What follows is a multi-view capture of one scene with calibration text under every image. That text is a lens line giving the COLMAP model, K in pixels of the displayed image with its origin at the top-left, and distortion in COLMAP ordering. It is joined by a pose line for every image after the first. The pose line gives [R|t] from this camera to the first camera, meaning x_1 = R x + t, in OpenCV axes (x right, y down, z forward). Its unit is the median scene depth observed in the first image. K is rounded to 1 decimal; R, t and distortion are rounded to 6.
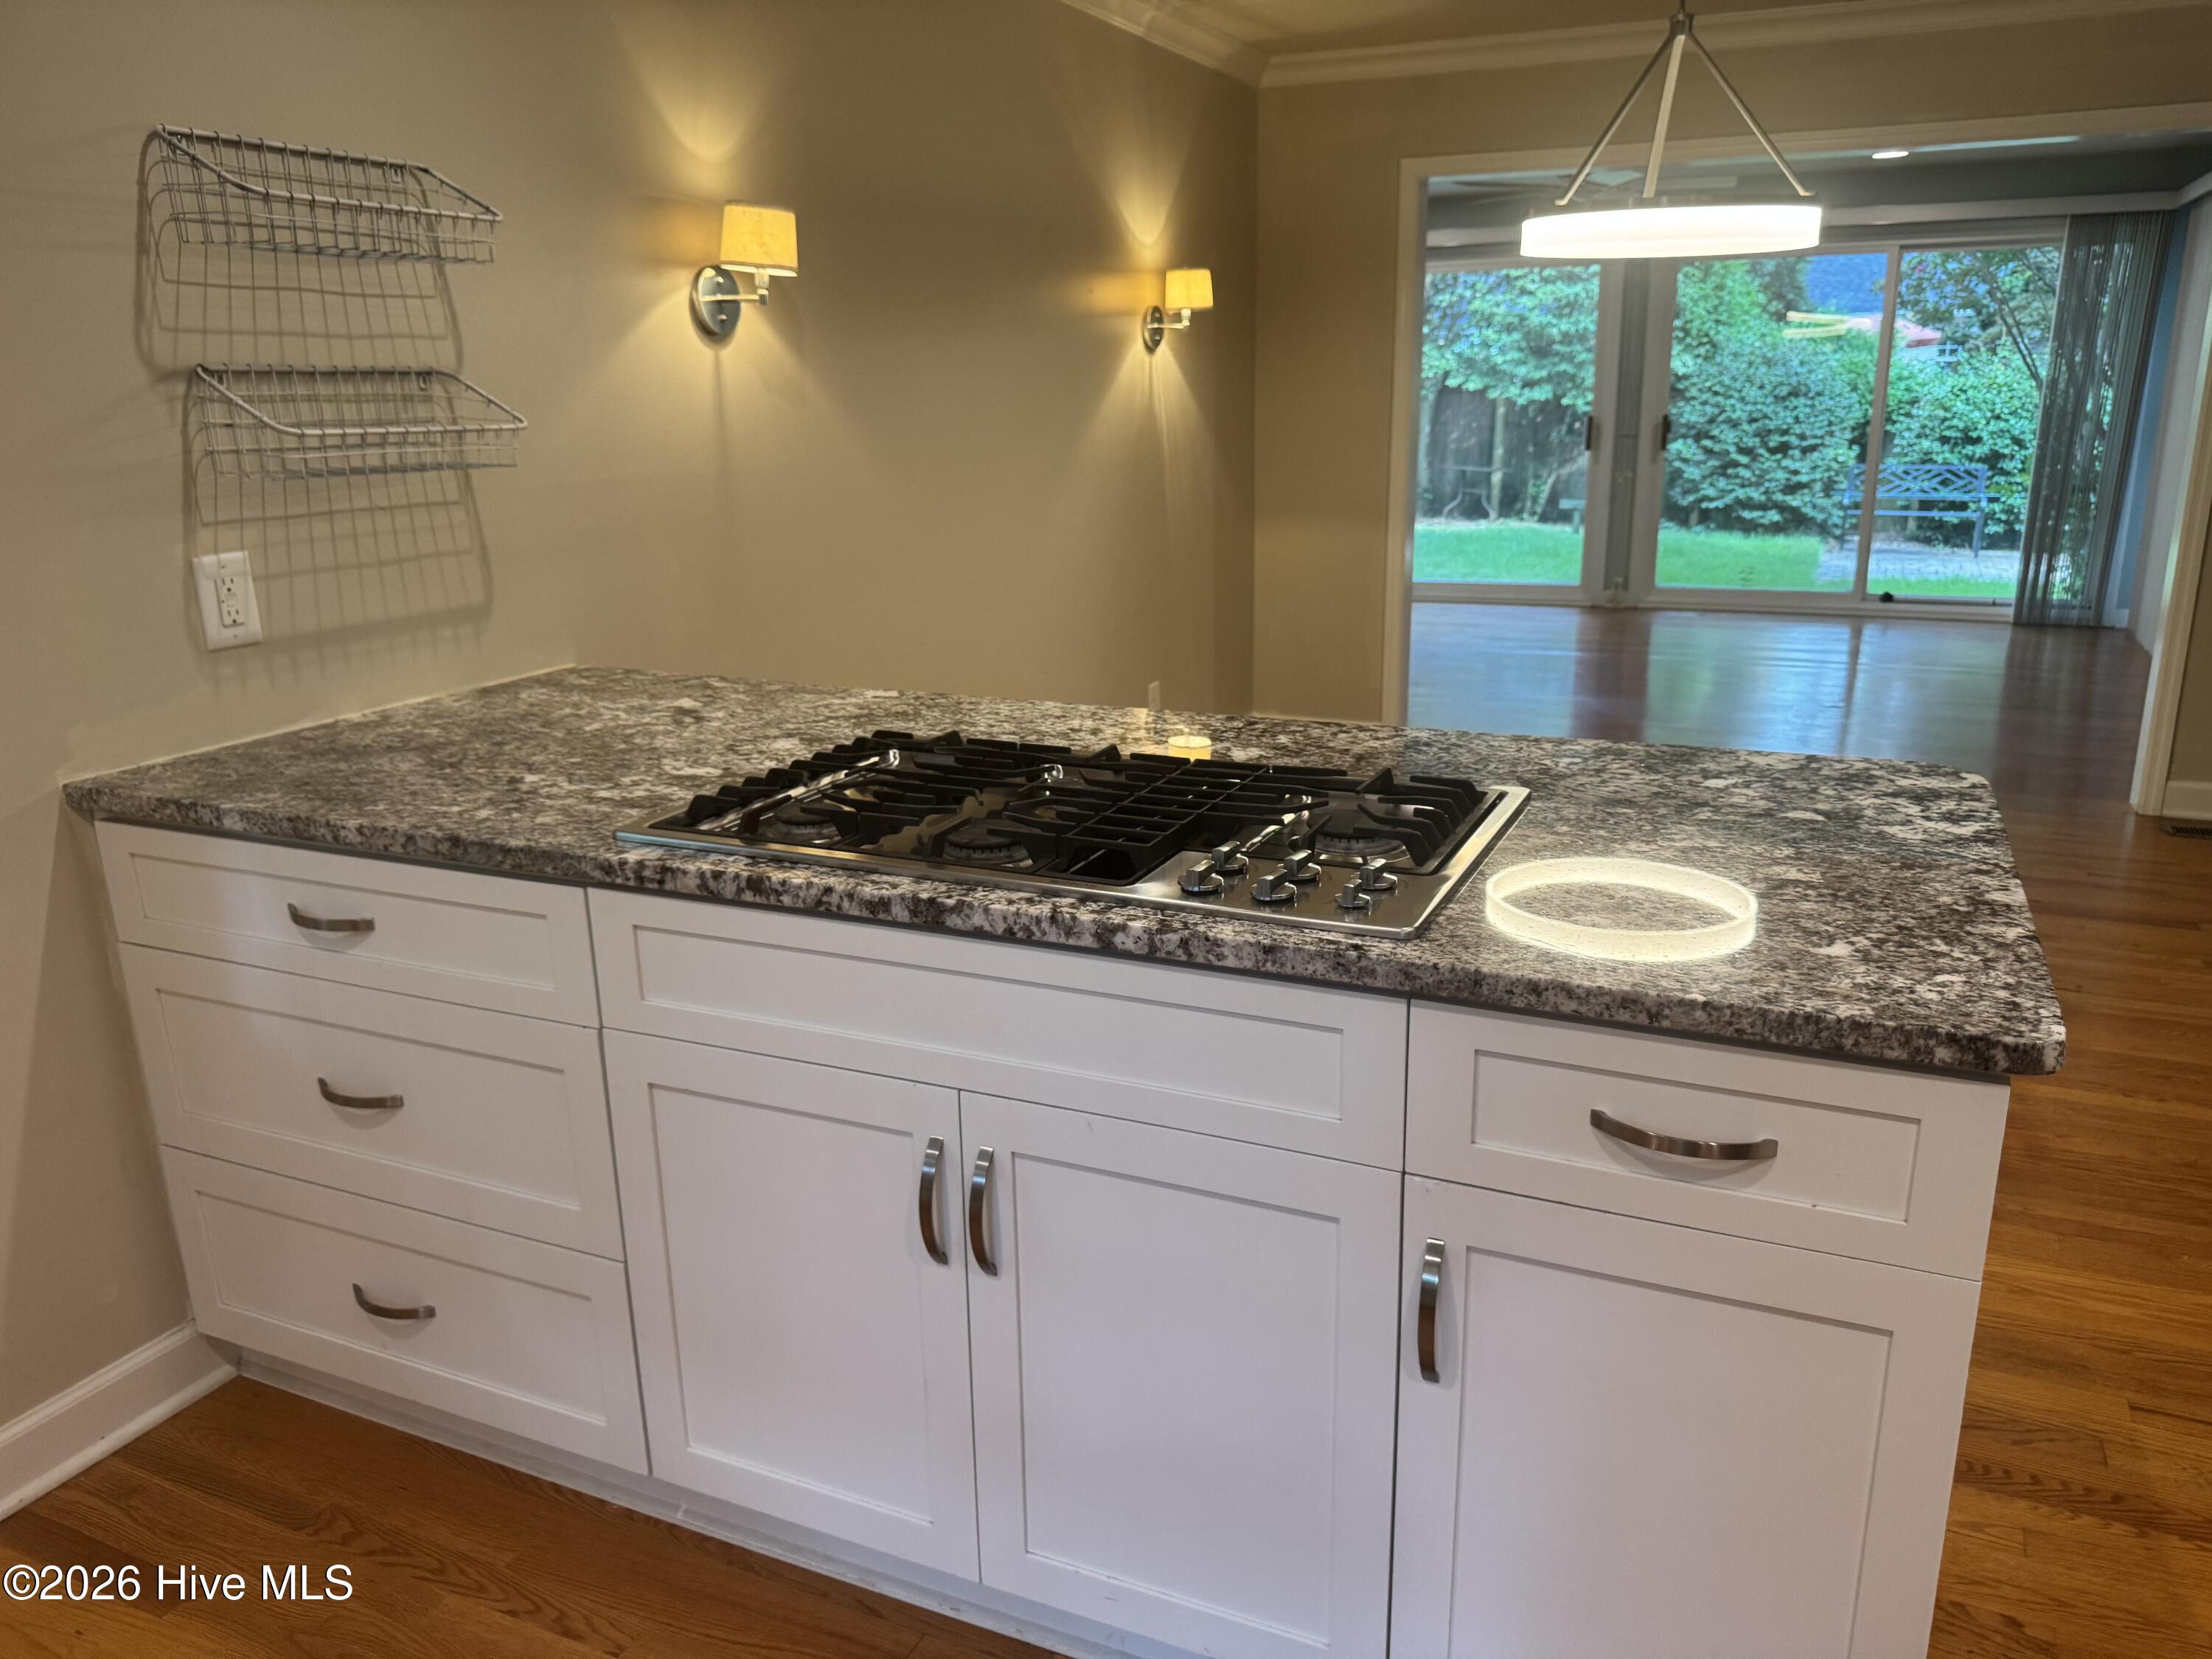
lens RADIAL K [[1603.0, 0, 1106.0], [0, 1603.0, 829.5], [0, 0, 1]] dist [-0.004450, -0.005023]
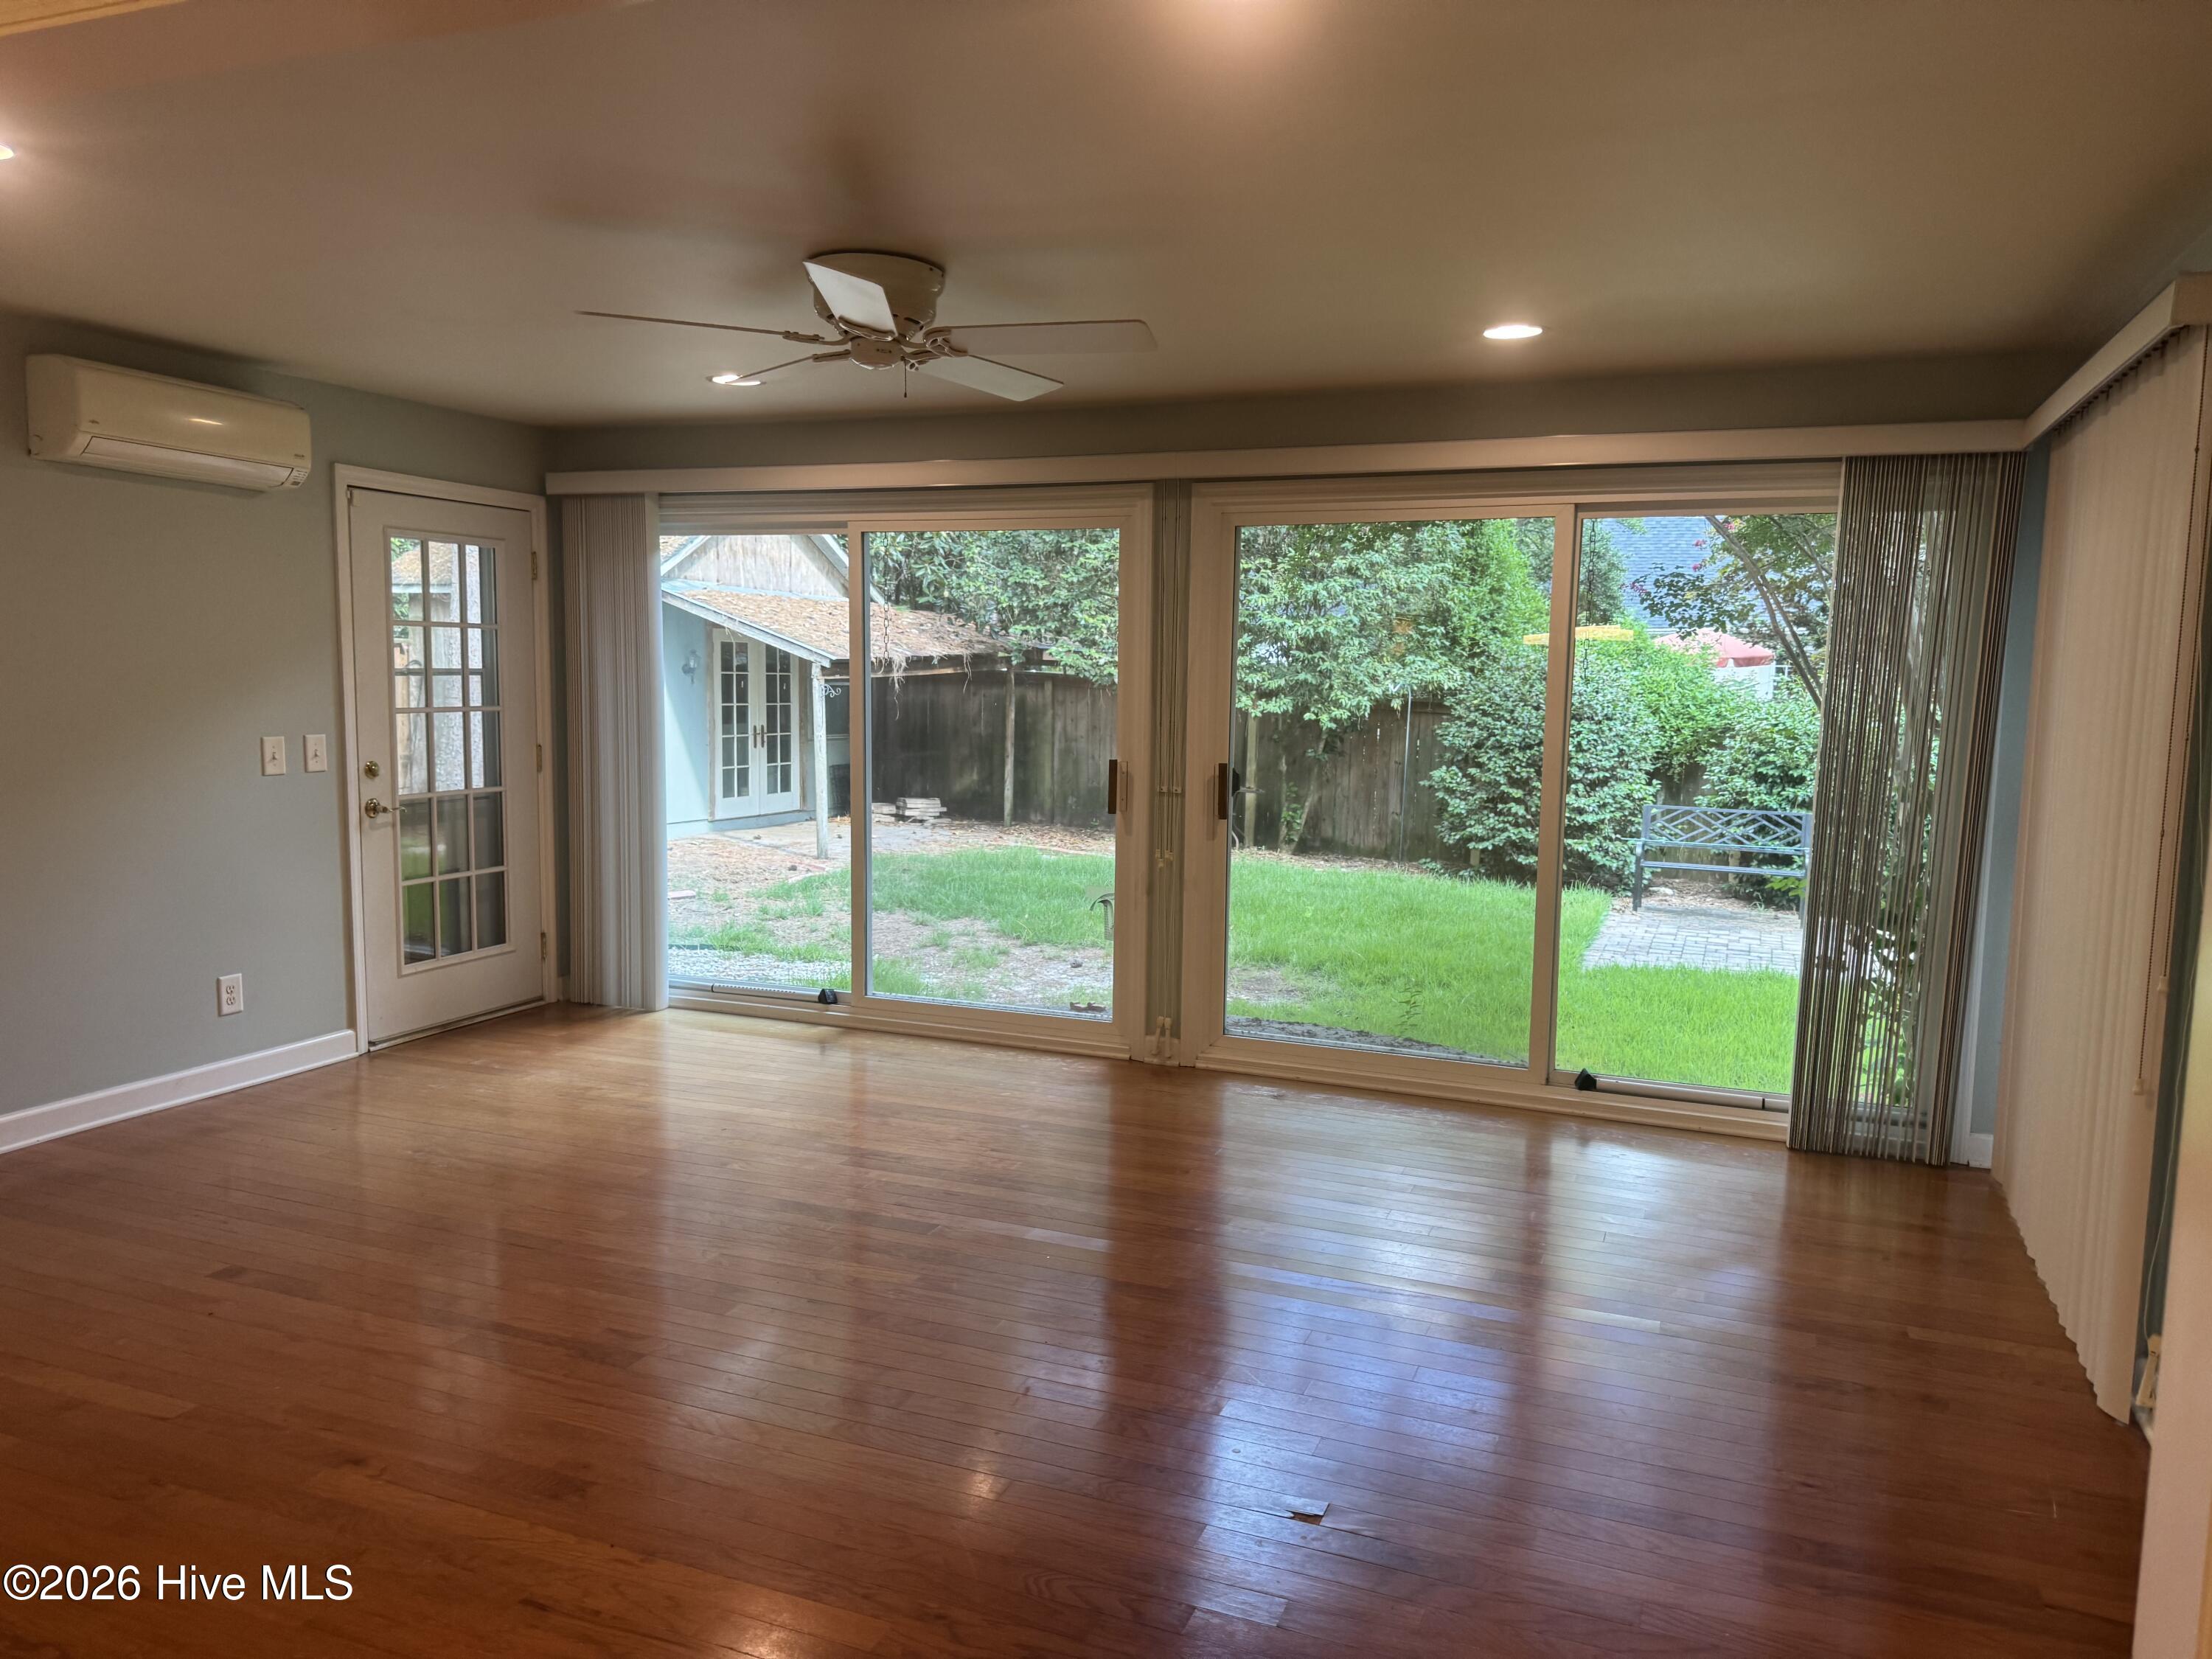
lens RADIAL K [[1538.7, 0, 1106.0], [0, 1538.7, 829.5], [0, 0, 1]] dist [0.069565, -0.002644]
pose [[0.998617, 0.033356, 0.040633, 0.156945], [-0.026076, 0.985428, -0.168080, -0.074301], [-0.045648, 0.166788, 0.984936, 0.233827]]
